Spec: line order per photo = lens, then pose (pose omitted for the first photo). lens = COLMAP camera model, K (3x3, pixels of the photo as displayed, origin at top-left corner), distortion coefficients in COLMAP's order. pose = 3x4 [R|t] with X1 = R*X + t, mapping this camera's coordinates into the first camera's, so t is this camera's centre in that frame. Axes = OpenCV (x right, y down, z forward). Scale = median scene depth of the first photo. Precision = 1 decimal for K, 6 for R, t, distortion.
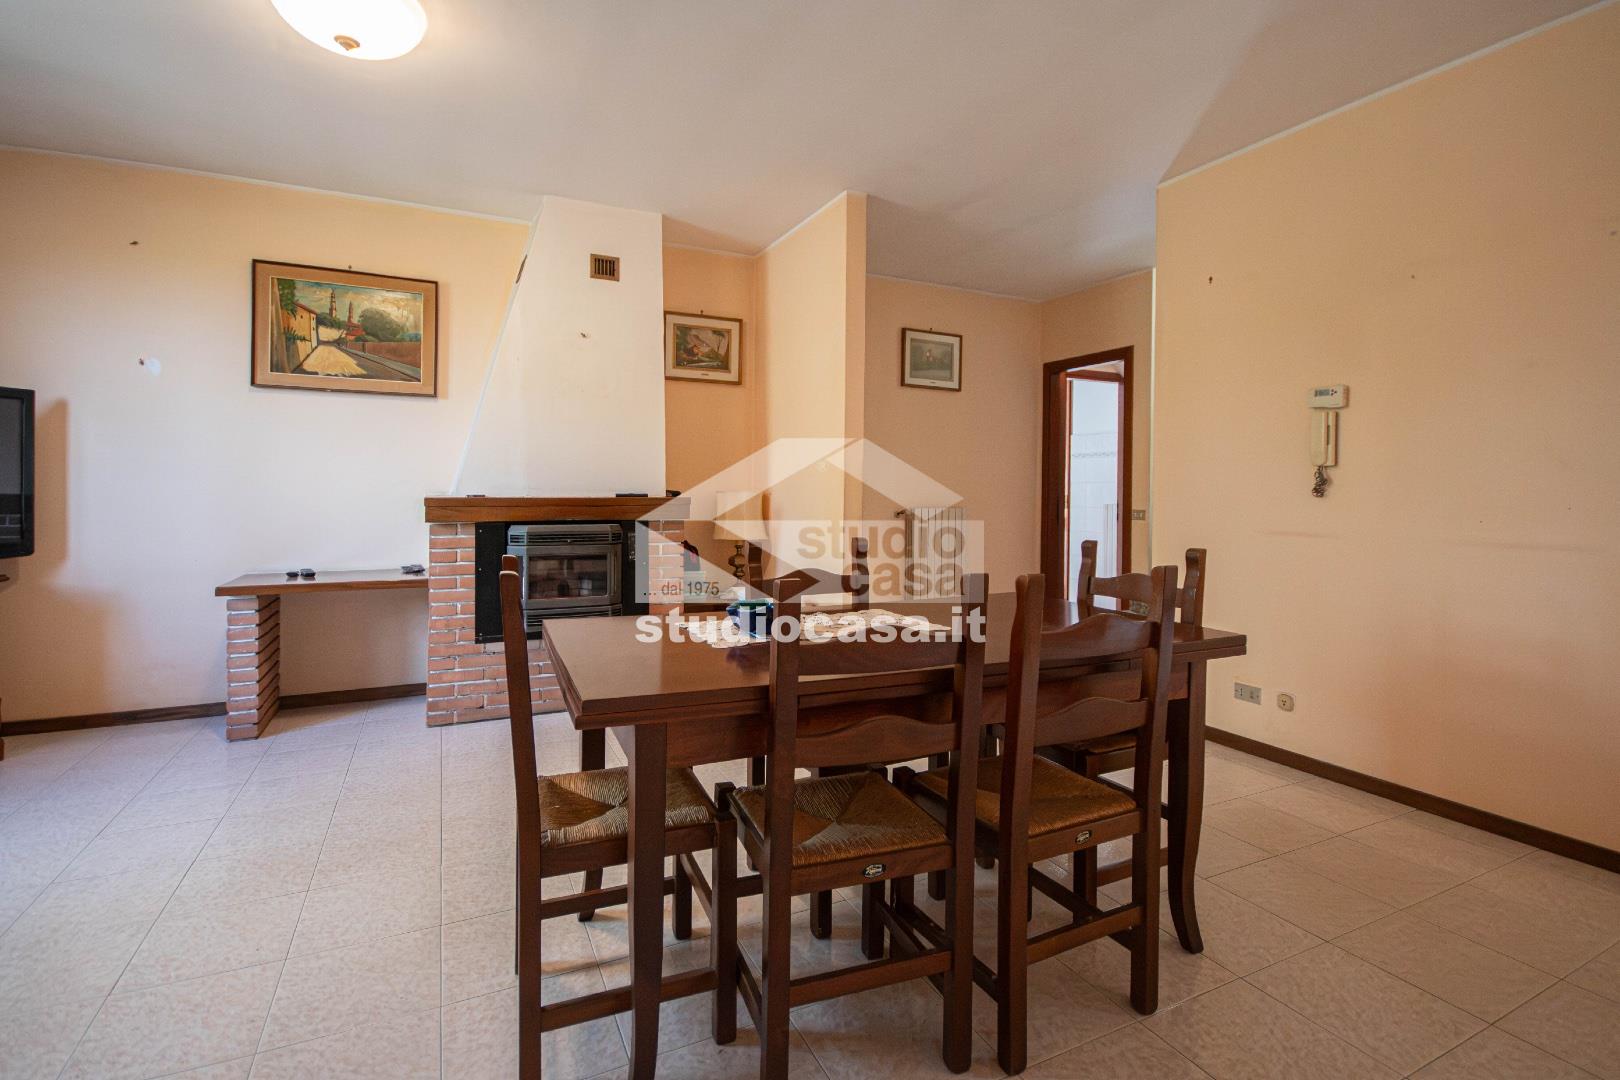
lens RADIAL K [[754.0, 0, 820.1], [0, 754.0, 502.8], [0, 0, 1]] dist [-0.002358, -0.000189]
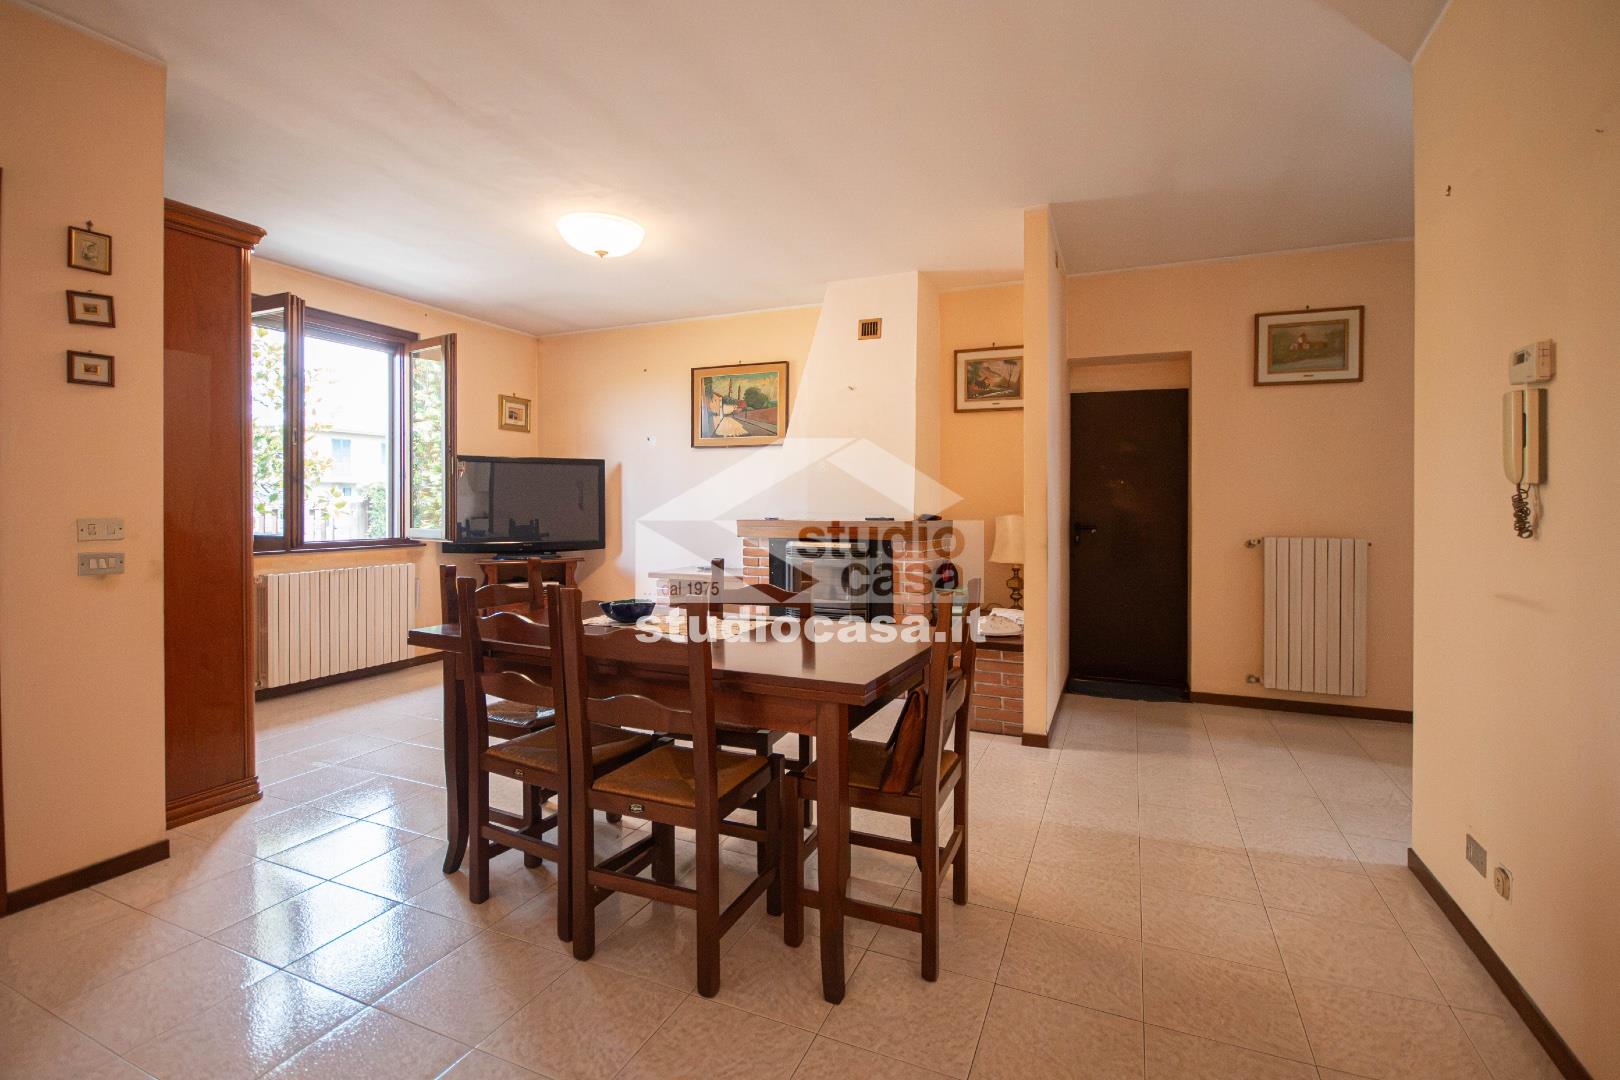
lens RADIAL K [[754.0, 0, 820.1], [0, 754.0, 502.8], [0, 0, 1]] dist [-0.002358, -0.000189]
pose [[0.644807, -0.005449, -0.764326, 0.601117], [-0.011740, 0.999786, -0.017032, -0.014685], [0.764255, 0.019956, 0.644605, 0.175500]]
